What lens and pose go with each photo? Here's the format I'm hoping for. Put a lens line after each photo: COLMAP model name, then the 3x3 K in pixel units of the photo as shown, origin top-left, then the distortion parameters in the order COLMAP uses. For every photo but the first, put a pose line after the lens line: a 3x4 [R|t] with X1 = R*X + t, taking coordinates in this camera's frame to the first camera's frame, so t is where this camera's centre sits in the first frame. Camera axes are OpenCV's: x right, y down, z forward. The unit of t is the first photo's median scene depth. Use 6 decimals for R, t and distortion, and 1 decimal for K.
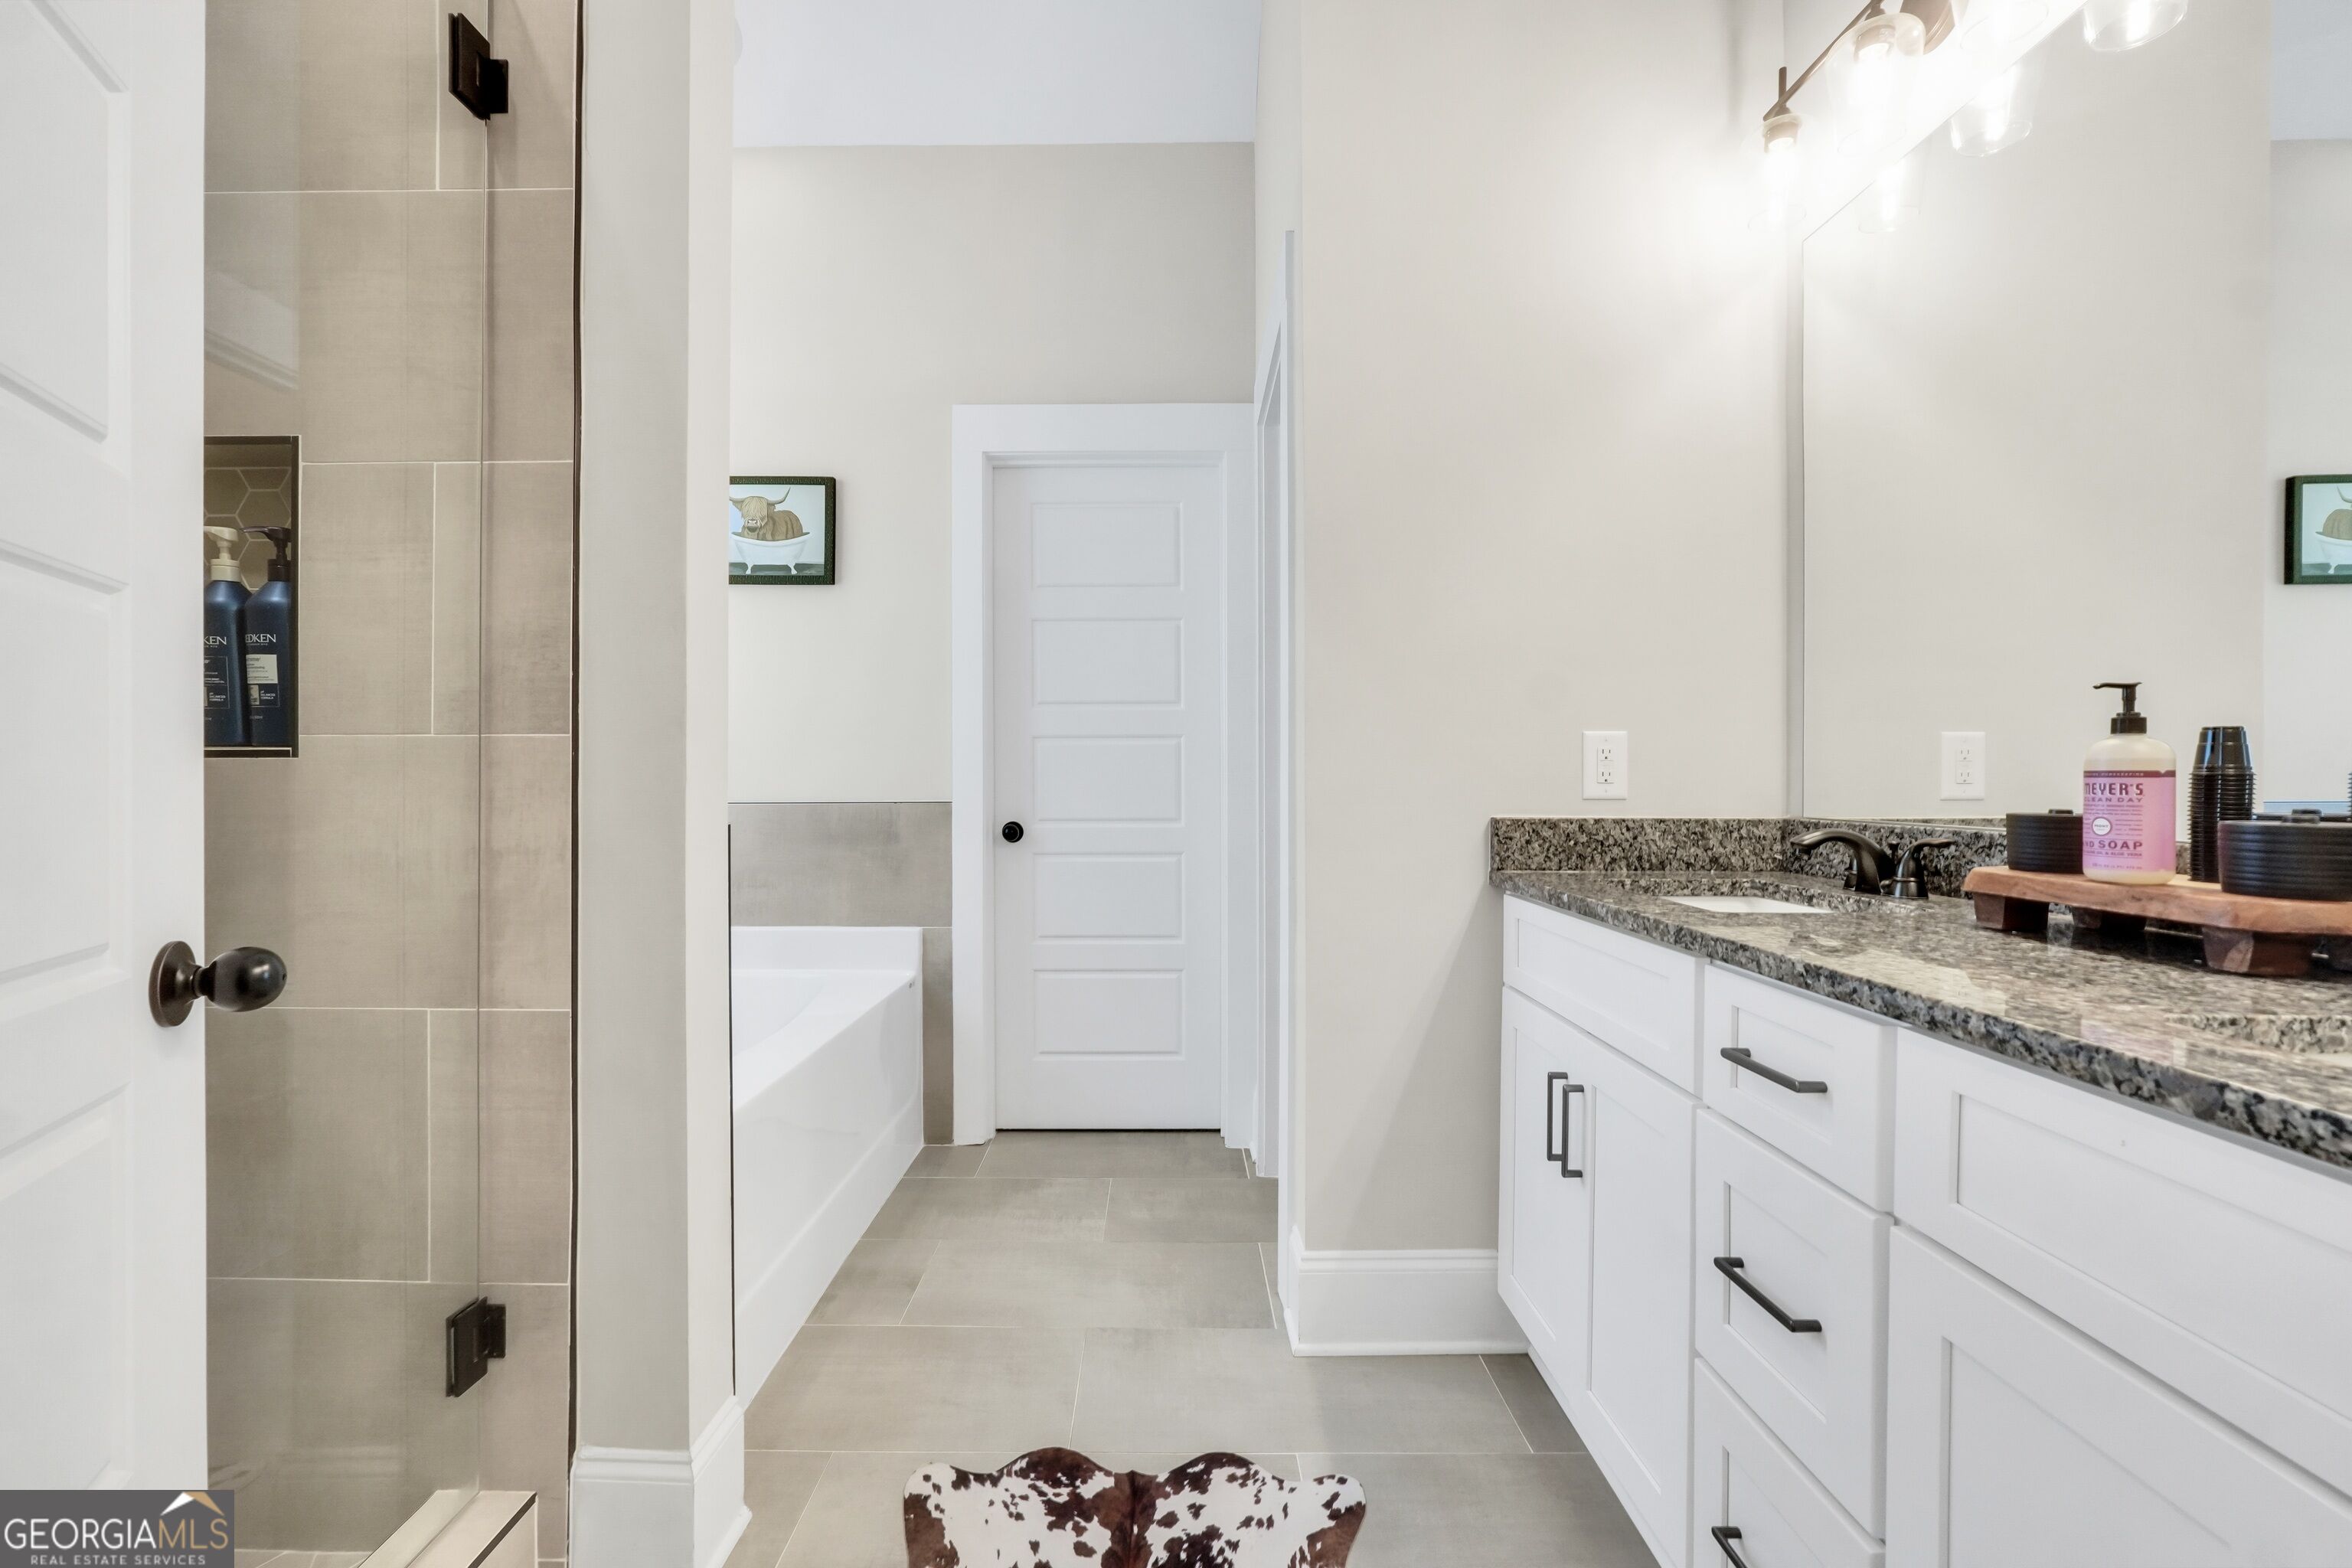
lens RADIAL K [[1001.3, 0, 1158.9], [0, 1001.3, 783.3], [0, 0, 1]] dist [-0.018050, 0.007253]
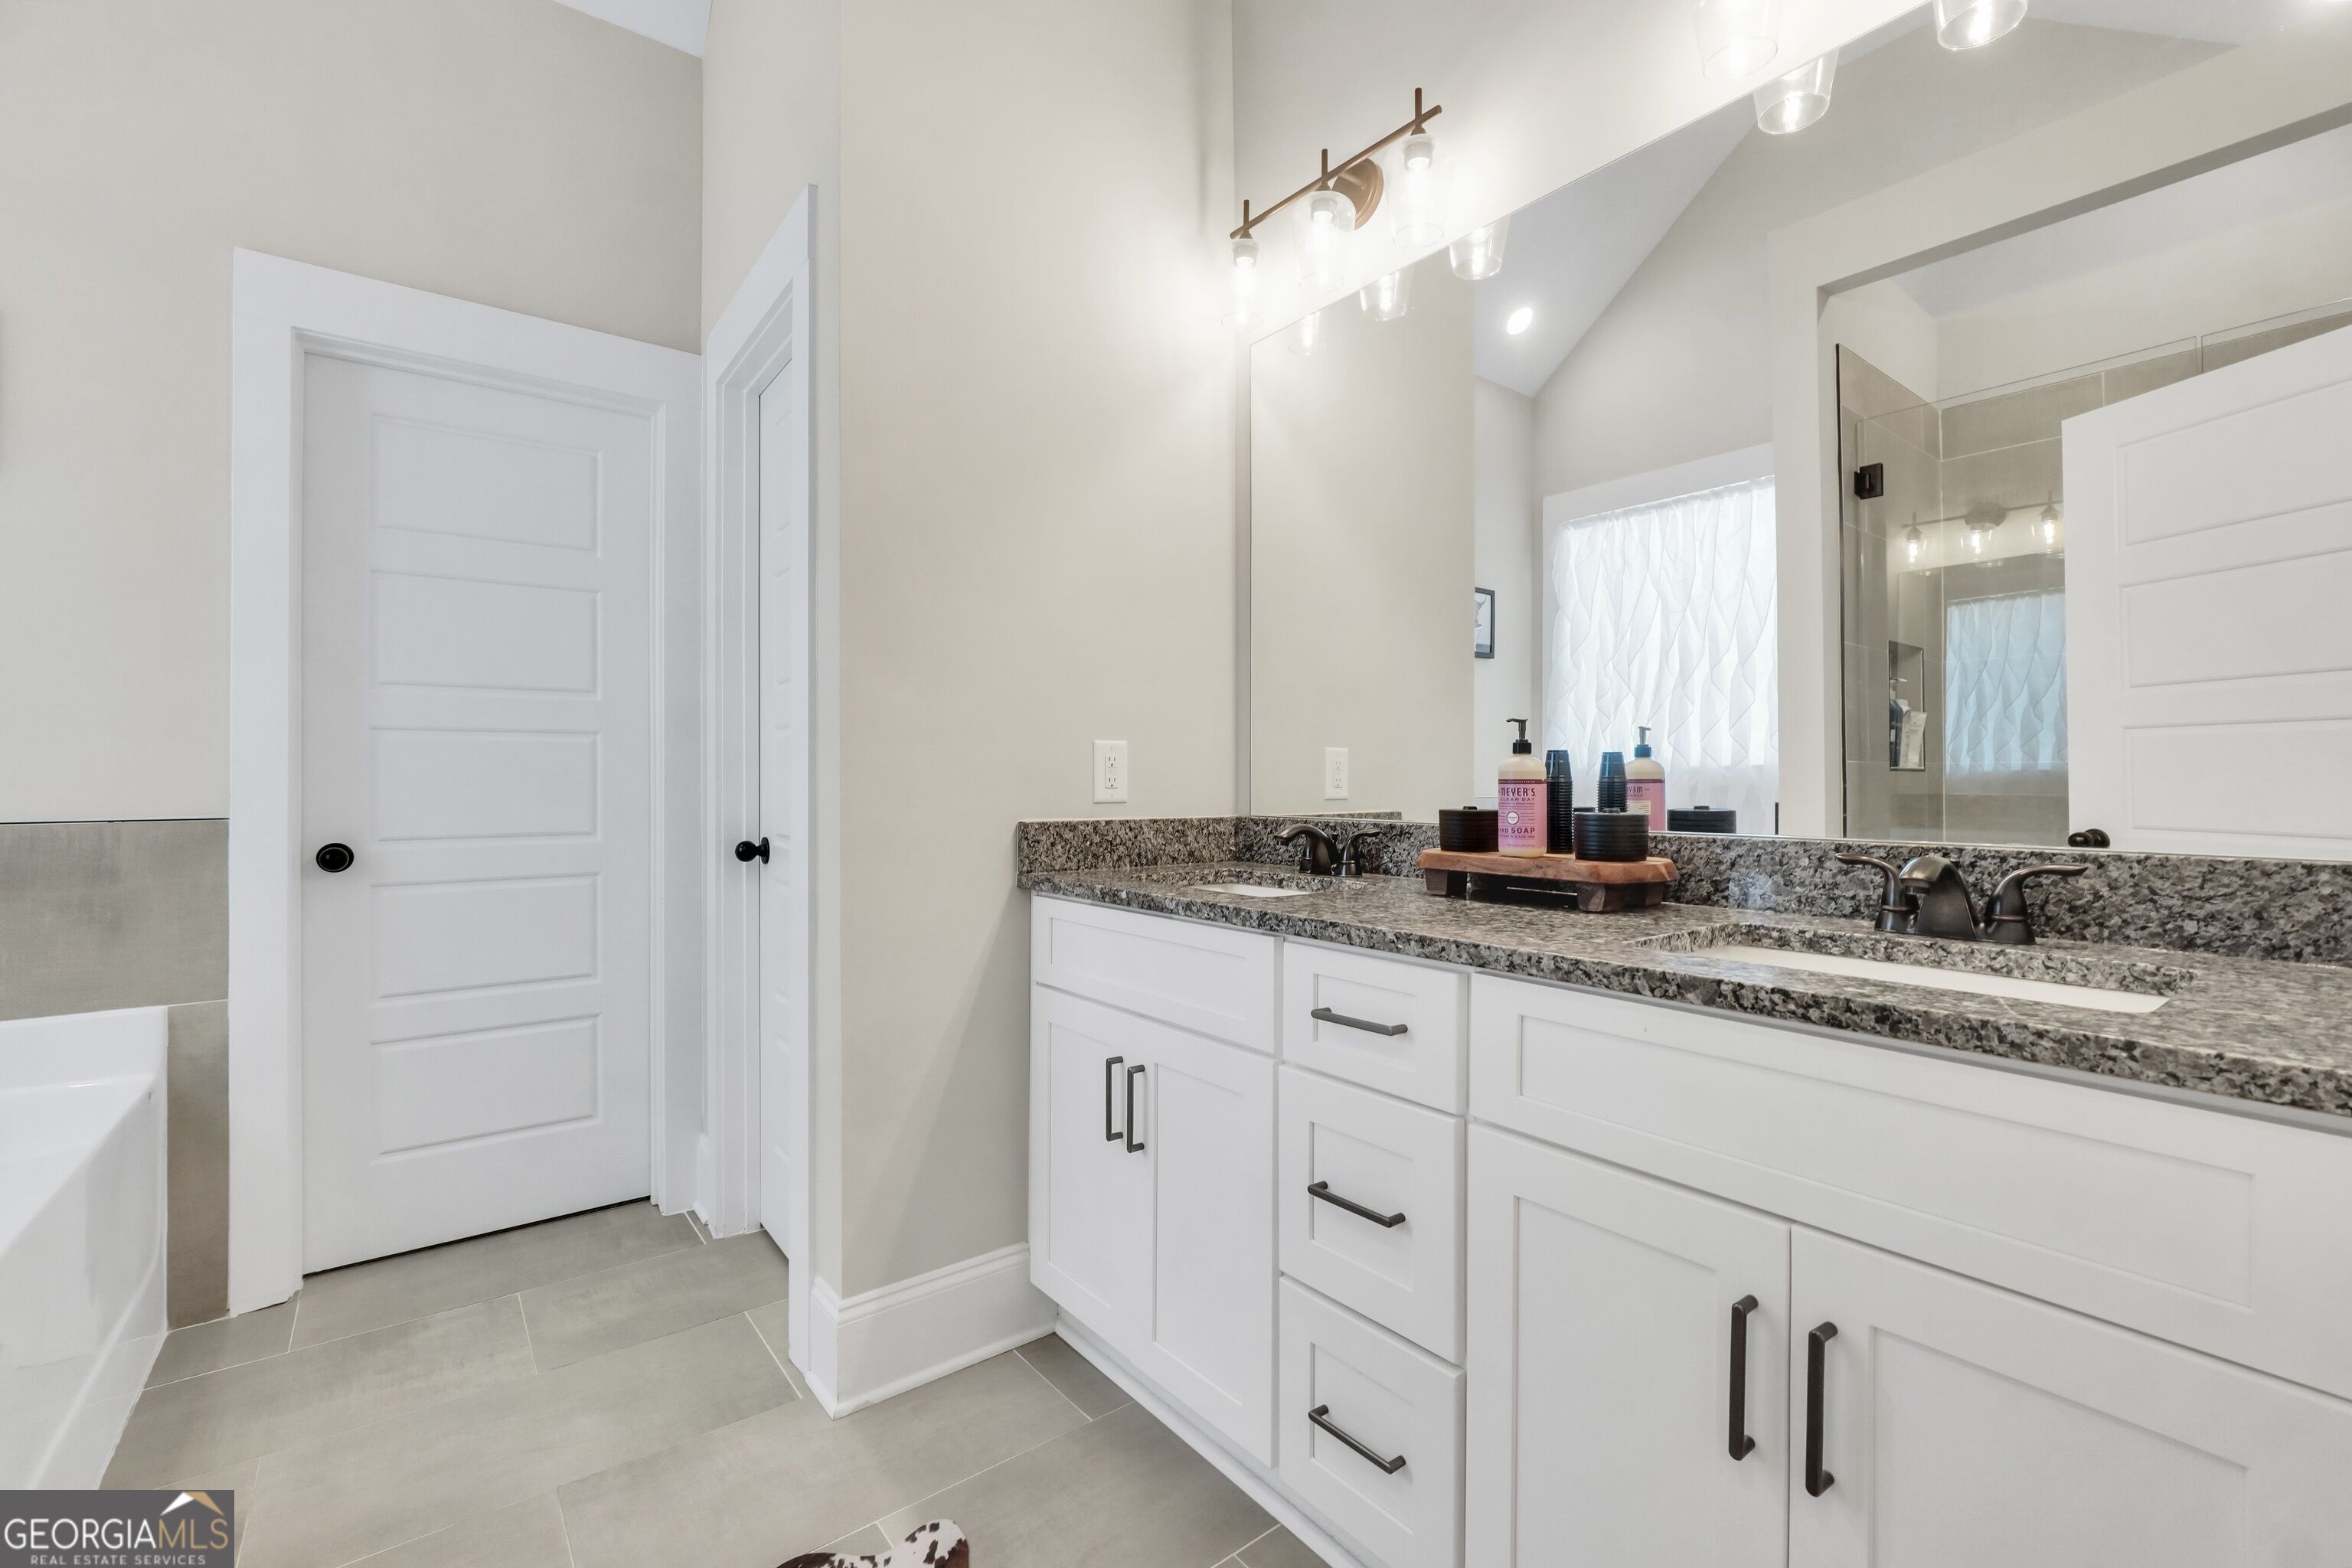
lens RADIAL K [[1012.3, 0, 1151.2], [0, 1012.3, 775.3], [0, 0, 1]] dist [-0.025090, 0.011001]
pose [[0.785649, 0.002648, 0.618666, -0.241271], [0.003620, 0.999954, -0.008877, -0.004699], [-0.618661, 0.009214, 0.785604, 0.114945]]
